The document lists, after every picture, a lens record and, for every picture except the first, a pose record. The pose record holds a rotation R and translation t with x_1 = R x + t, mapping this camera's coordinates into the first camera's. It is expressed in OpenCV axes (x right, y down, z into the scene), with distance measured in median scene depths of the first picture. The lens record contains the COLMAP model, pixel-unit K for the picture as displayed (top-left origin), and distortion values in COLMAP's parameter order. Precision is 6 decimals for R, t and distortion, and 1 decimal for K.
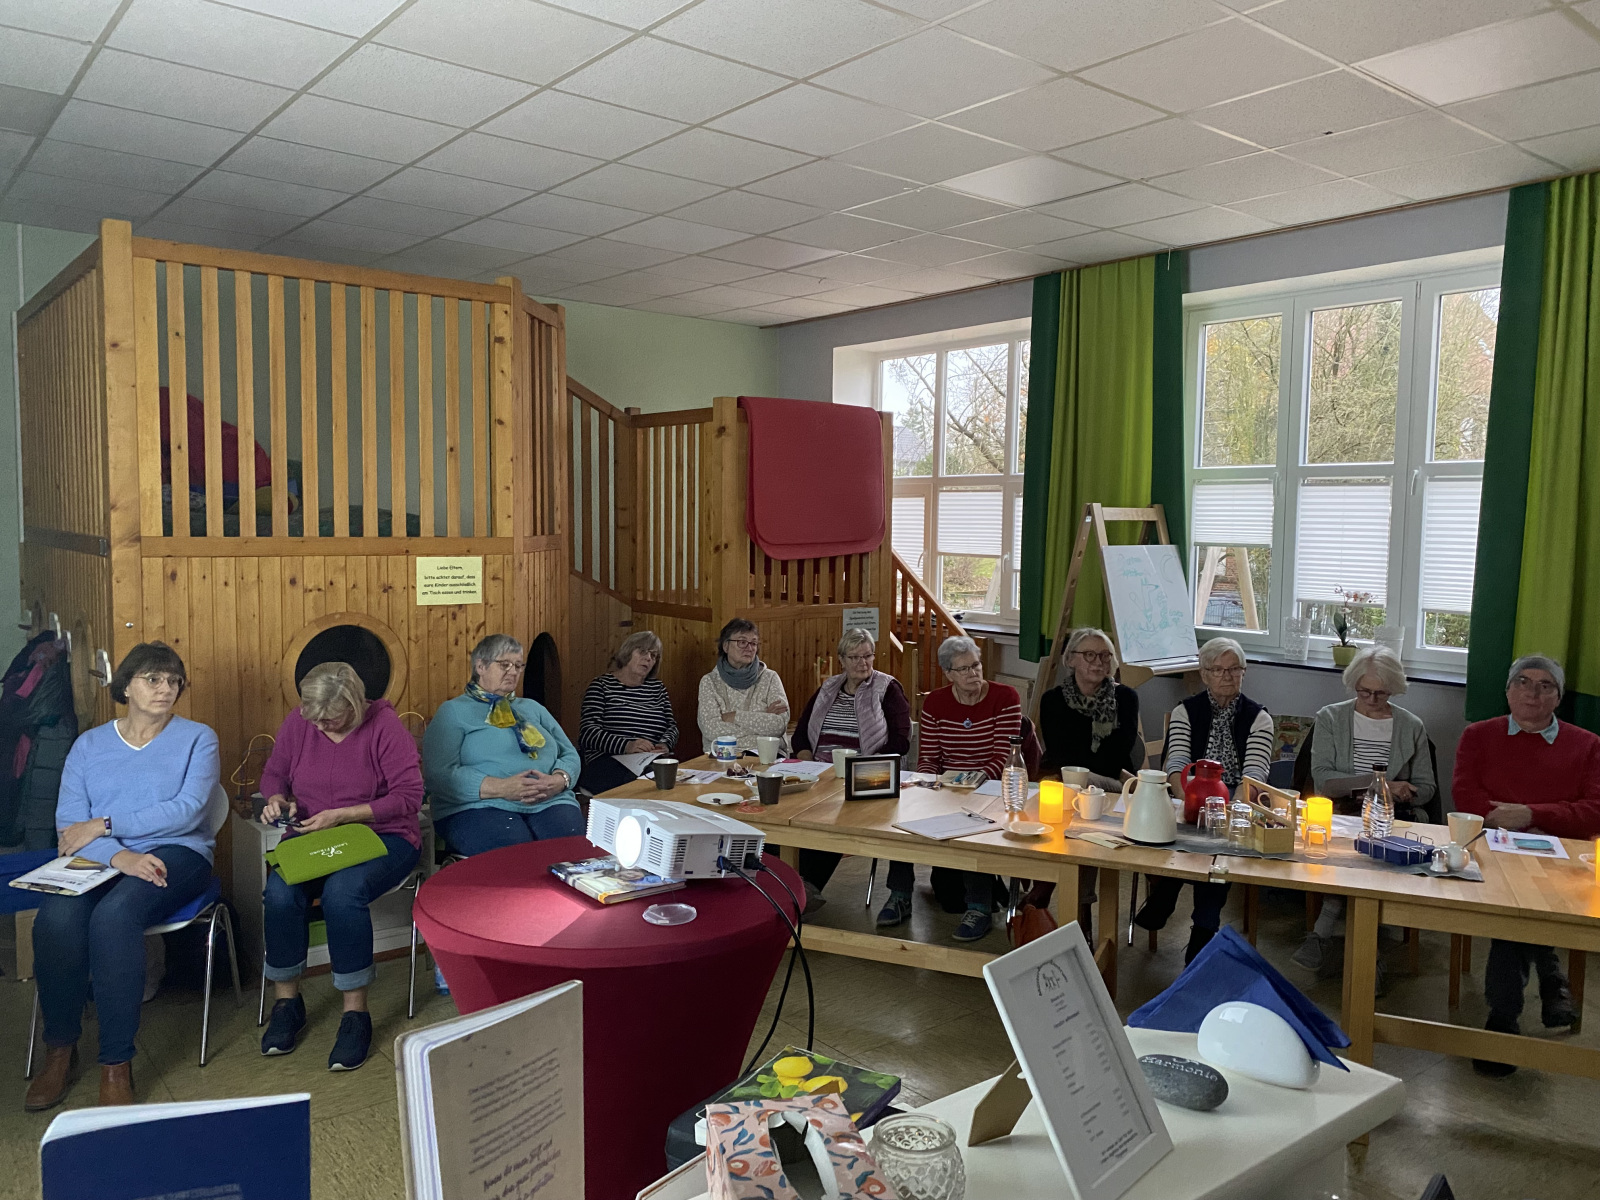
lens RADIAL K [[1216.1, 0, 801.9], [0, 1216.1, 601.2], [0, 0, 1]] dist [0.035178, -0.000711]
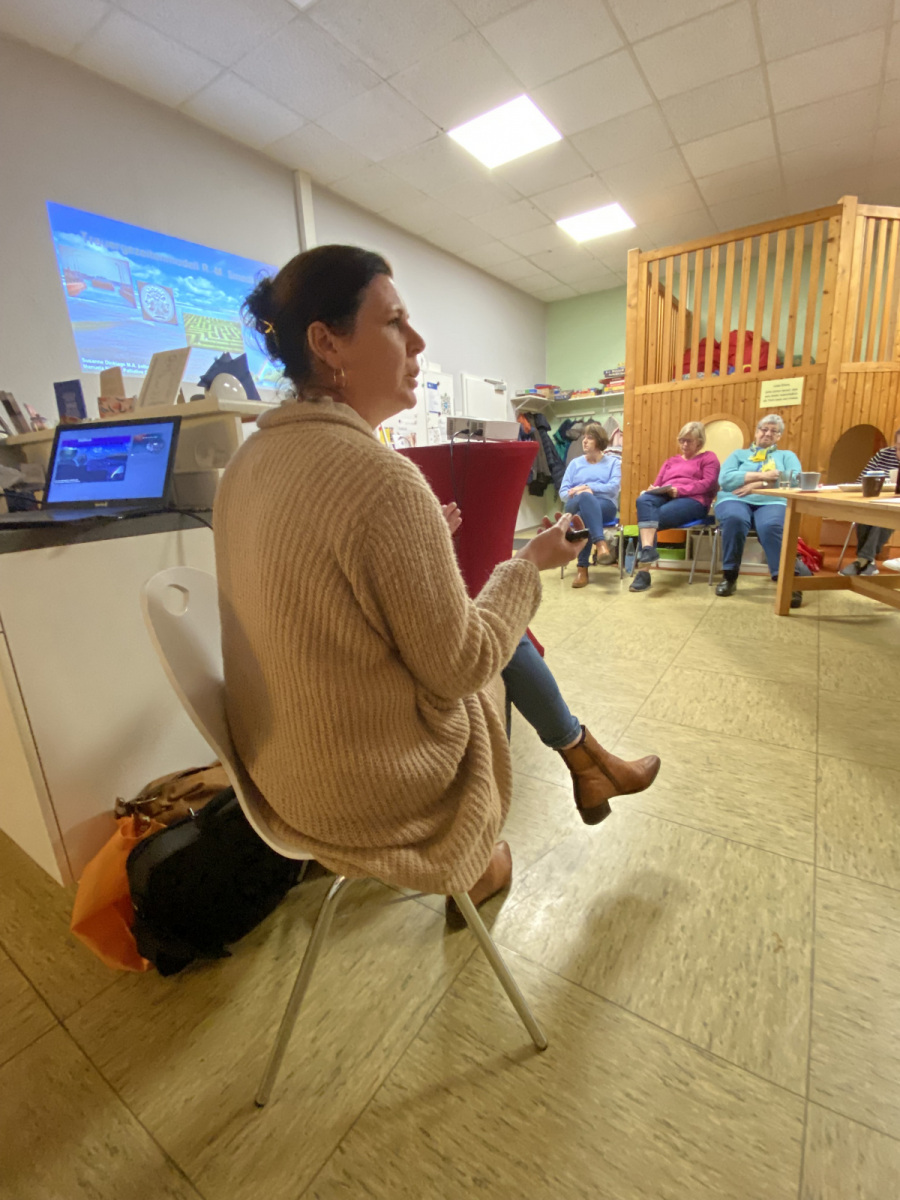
lens RADIAL K [[539.4, 0, 450.8], [0, 539.4, 598.6], [0, 0, 1]] dist [-0.002144, -0.000289]
pose [[0.289788, 0.208132, -0.934186, 0.170957], [-0.010967, 0.976726, 0.214208, 0.050747], [0.957028, -0.051830, 0.285327, 0.107081]]
